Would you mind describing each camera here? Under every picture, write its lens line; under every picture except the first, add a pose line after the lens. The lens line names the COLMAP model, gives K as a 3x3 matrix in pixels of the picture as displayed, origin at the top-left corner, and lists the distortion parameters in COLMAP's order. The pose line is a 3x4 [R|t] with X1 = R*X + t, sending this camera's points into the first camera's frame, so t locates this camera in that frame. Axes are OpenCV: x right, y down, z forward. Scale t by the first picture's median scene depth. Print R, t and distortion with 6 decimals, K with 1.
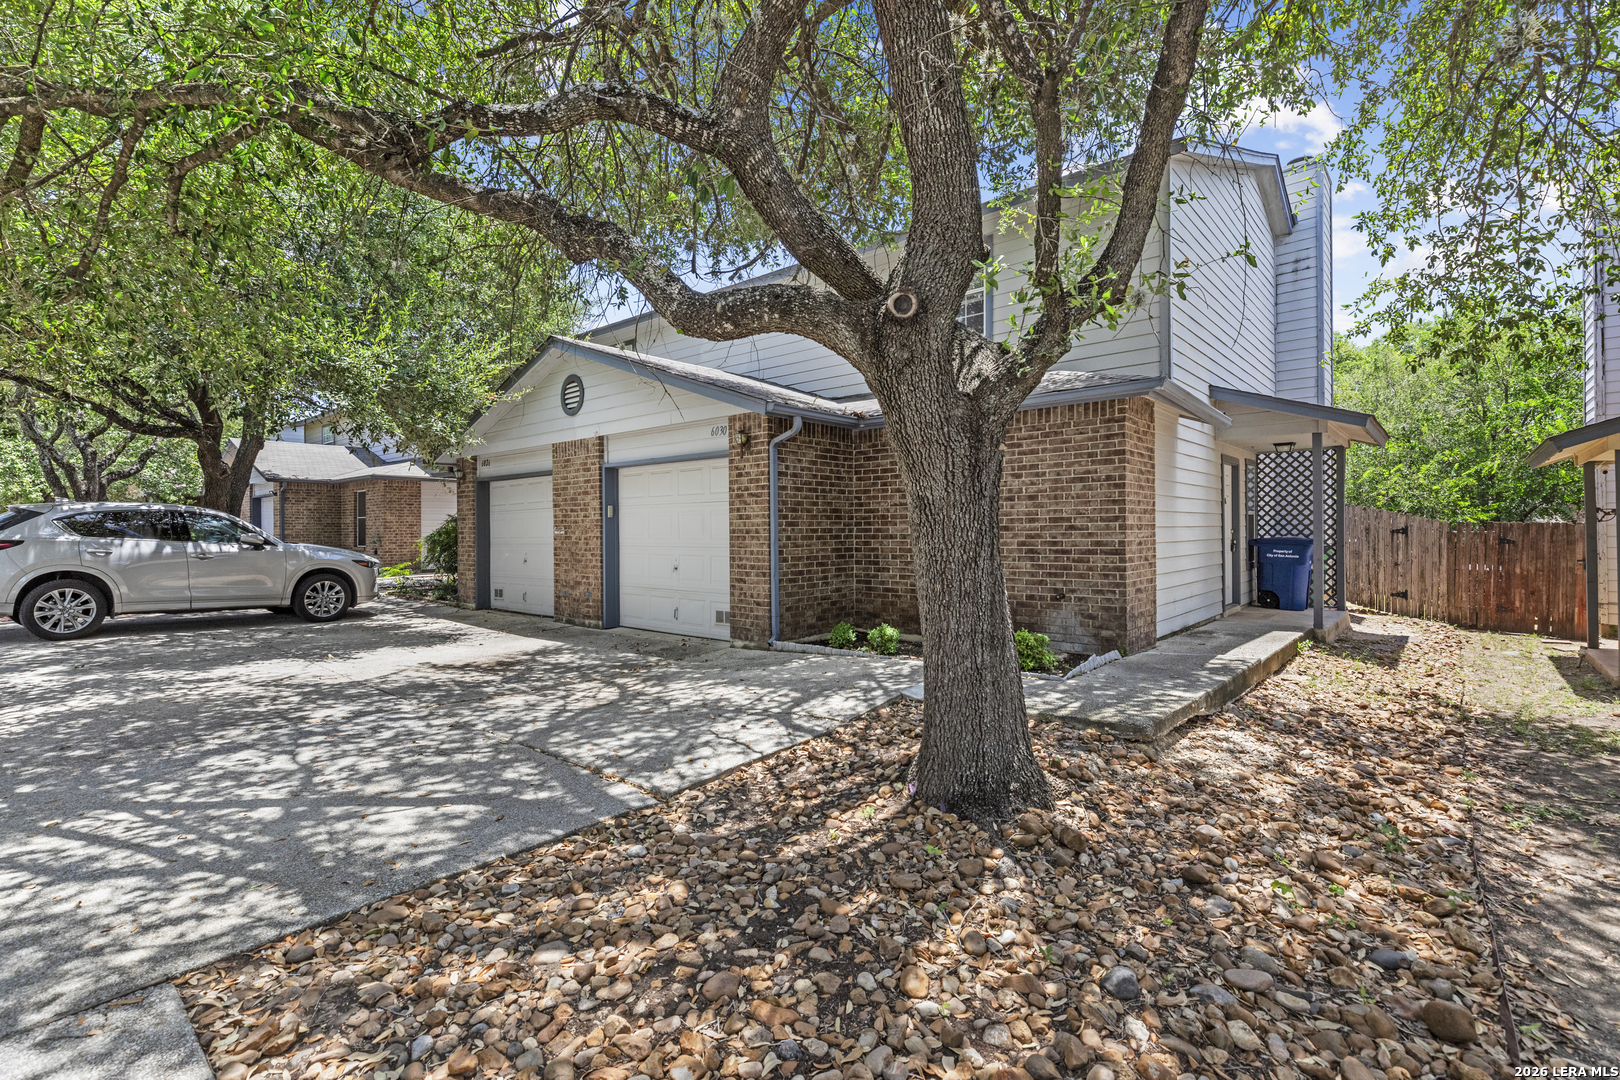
lens RADIAL K [[726.6, 0, 817.6], [0, 726.6, 539.2], [0, 0, 1]] dist [0.002109, -0.000262]
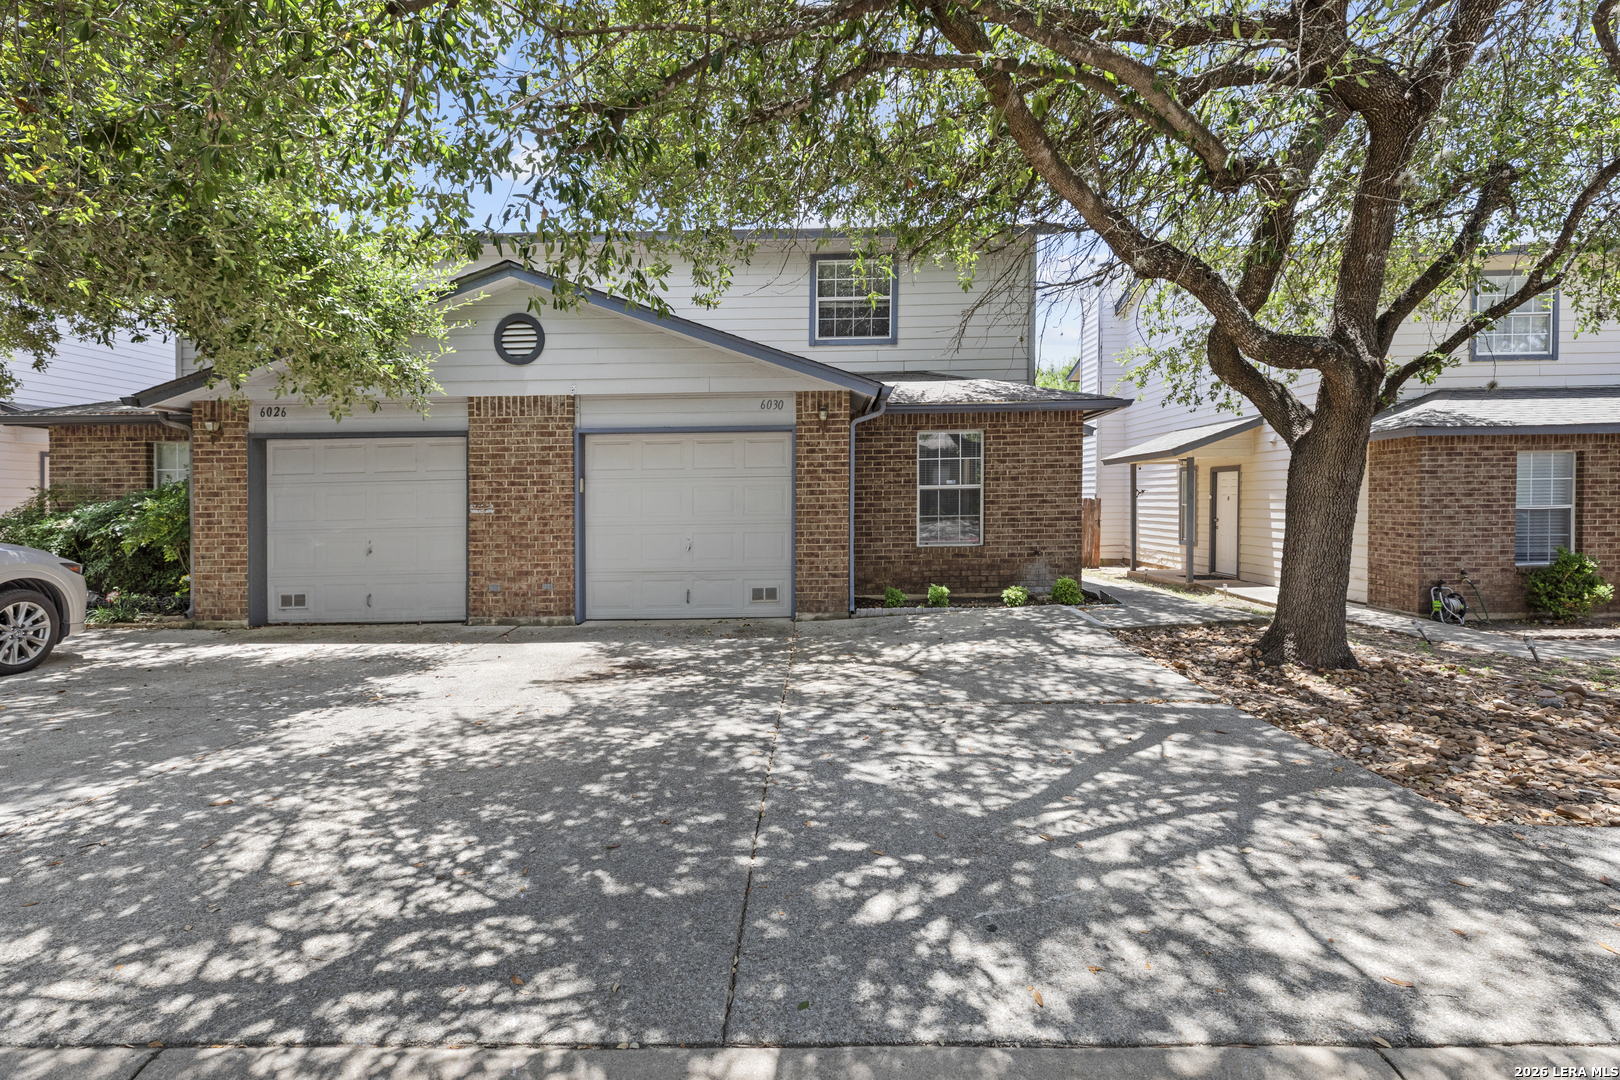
lens RADIAL K [[726.6, 0, 817.6], [0, 726.6, 539.2], [0, 0, 1]] dist [0.002109, -0.000262]
pose [[0.763160, -0.037668, 0.645111, -0.843363], [0.017202, 0.999130, 0.037988, -0.004007], [-0.645981, -0.017894, 0.763144, 0.238205]]
